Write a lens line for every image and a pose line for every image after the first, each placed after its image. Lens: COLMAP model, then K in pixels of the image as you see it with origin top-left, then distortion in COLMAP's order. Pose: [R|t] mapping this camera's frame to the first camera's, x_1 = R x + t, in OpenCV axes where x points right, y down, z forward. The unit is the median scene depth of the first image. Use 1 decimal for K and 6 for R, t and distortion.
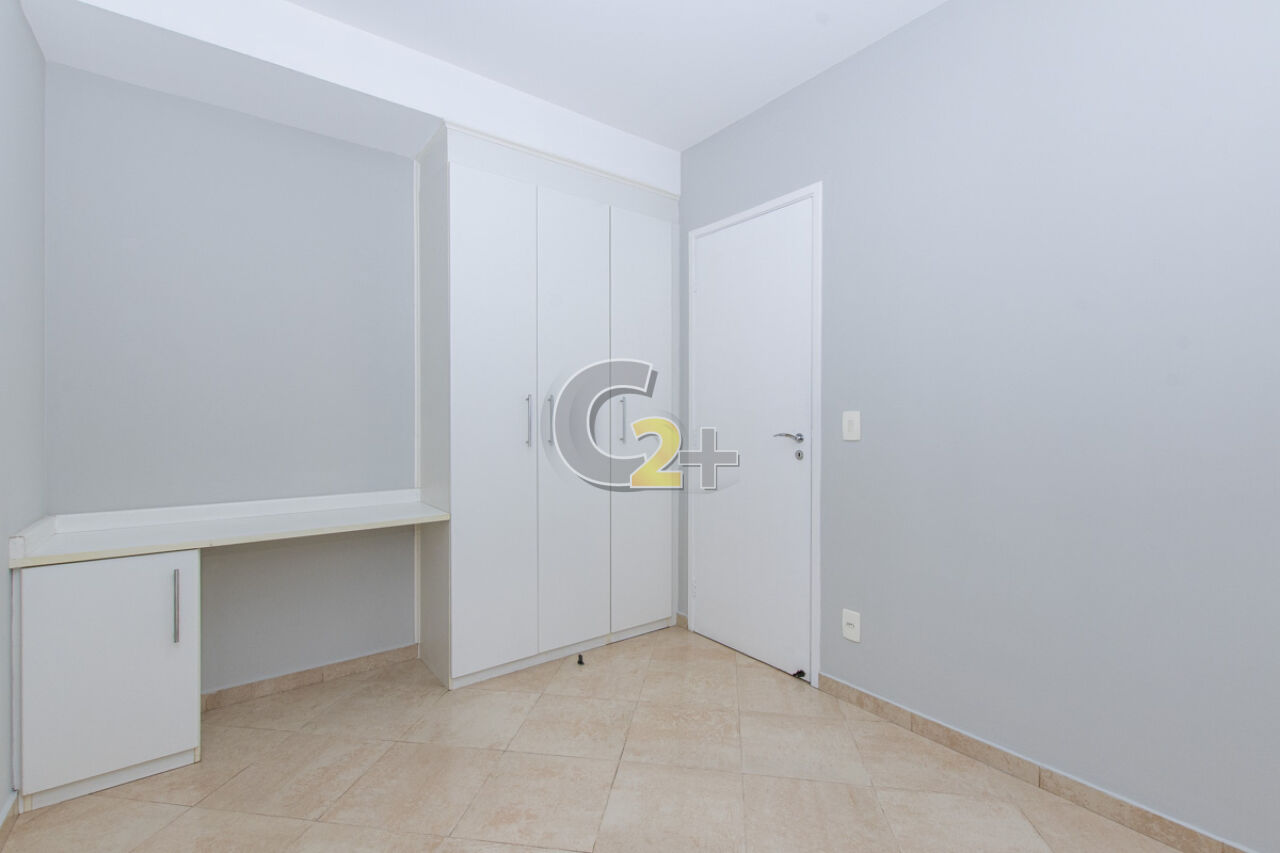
lens RADIAL K [[555.2, 0, 663.4], [0, 555.2, 428.3], [0, 0, 1]] dist [0.002941, -0.000865]
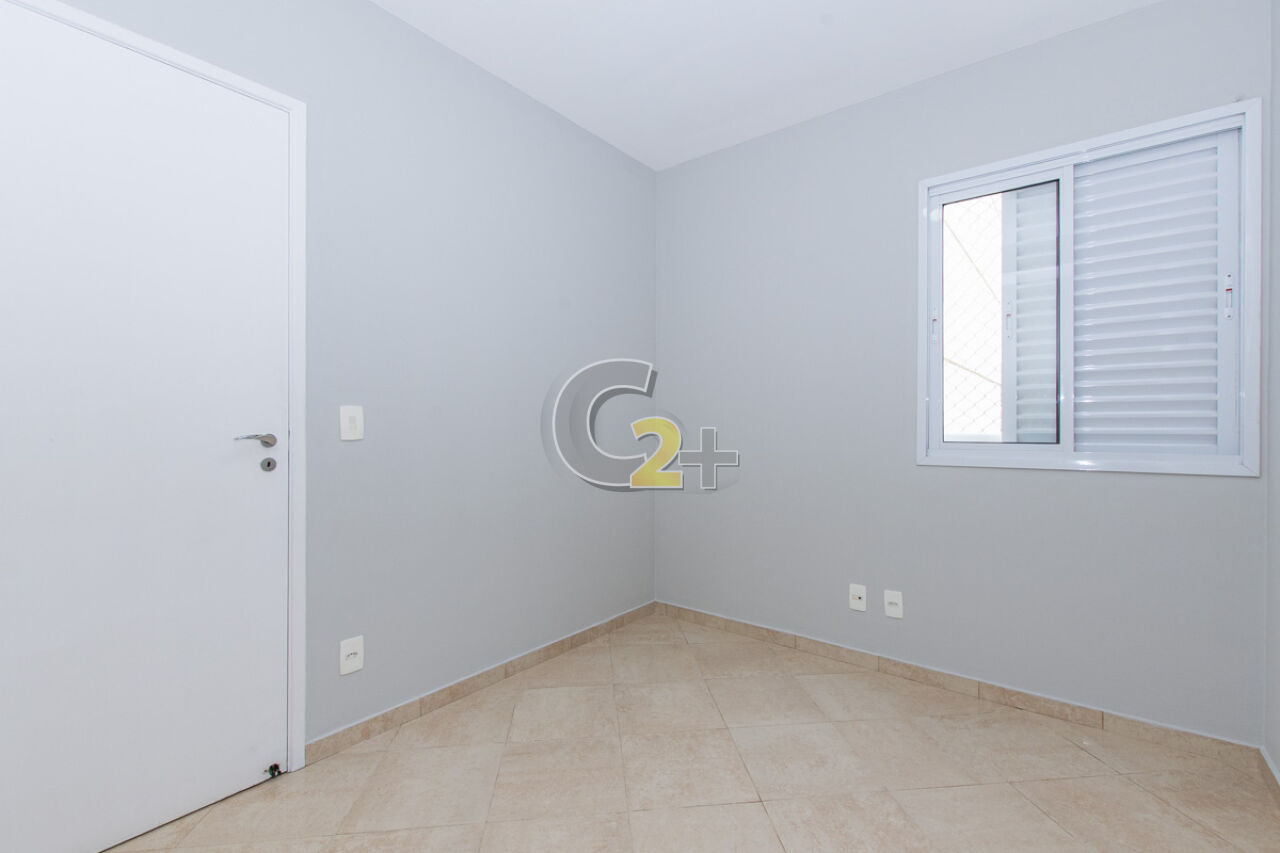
lens RADIAL K [[555.2, 0, 658.9], [0, 555.2, 419.9], [0, 0, 1]] dist [0.002941, -0.000865]
pose [[-0.241480, -0.004361, 0.970396, -0.619162], [-0.001240, 0.999990, 0.004185, -0.013289], [-0.970405, -0.000193, -0.241483, 0.759283]]
